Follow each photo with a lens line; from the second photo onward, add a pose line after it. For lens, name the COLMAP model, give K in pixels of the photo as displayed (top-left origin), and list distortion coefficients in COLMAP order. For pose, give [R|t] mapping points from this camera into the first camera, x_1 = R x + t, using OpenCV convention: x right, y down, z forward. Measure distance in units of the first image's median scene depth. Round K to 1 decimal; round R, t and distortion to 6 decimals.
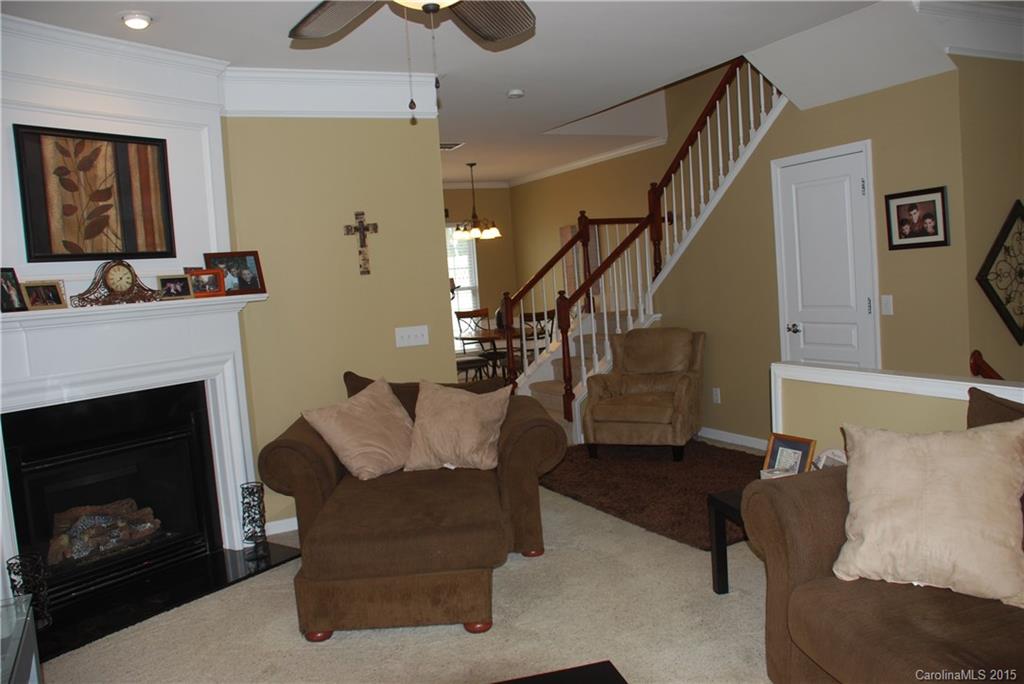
lens RADIAL K [[815.9, 0, 512.0], [0, 815.9, 342.0], [0, 0, 1]] dist [-0.074056, 0.004746]
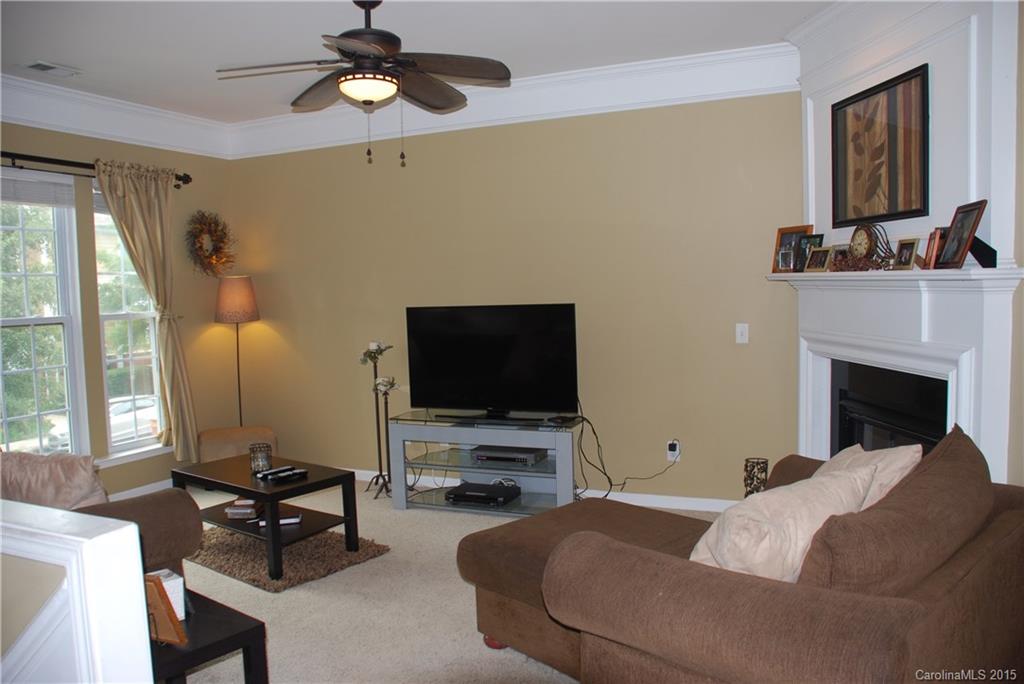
lens RADIAL K [[815.9, 0, 512.0], [0, 815.9, 342.0], [0, 0, 1]] dist [-0.074056, 0.004746]
pose [[-0.778488, 0.134344, -0.613113, 0.398817], [0.028053, 0.983296, 0.179838, -0.139407], [0.627032, 0.122802, -0.769253, 1.402749]]
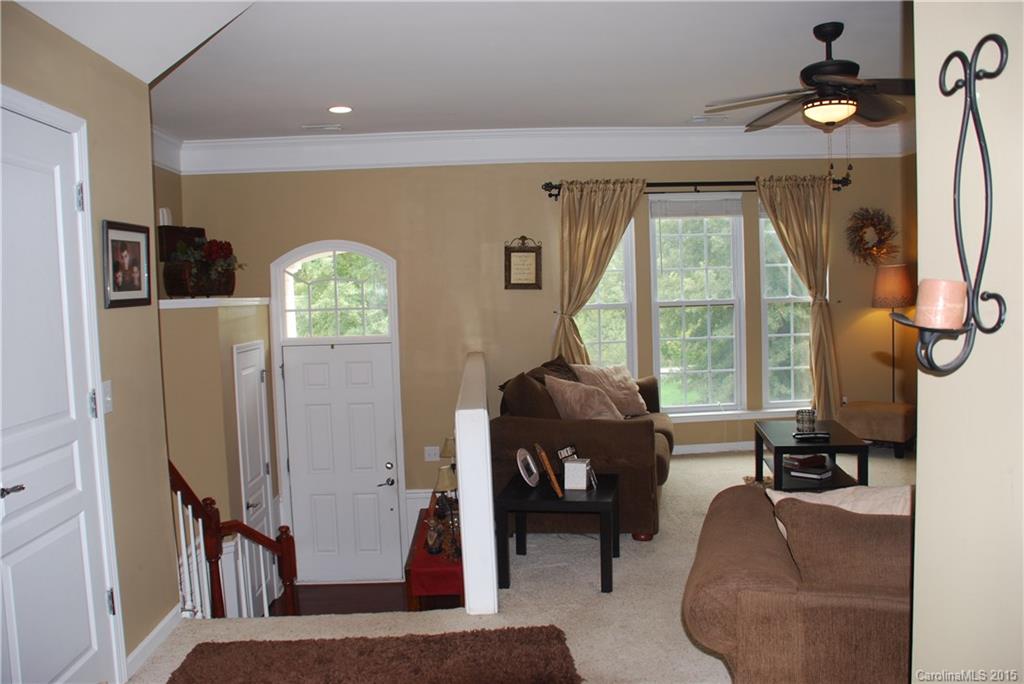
lens RADIAL K [[815.9, 0, 512.0], [0, 815.9, 342.0], [0, 0, 1]] dist [-0.074056, 0.004746]
pose [[-0.907880, 0.074241, 0.412603, -0.077717], [0.132923, 0.984391, 0.115355, -0.141081], [-0.397599, 0.159573, -0.903577, 1.703395]]
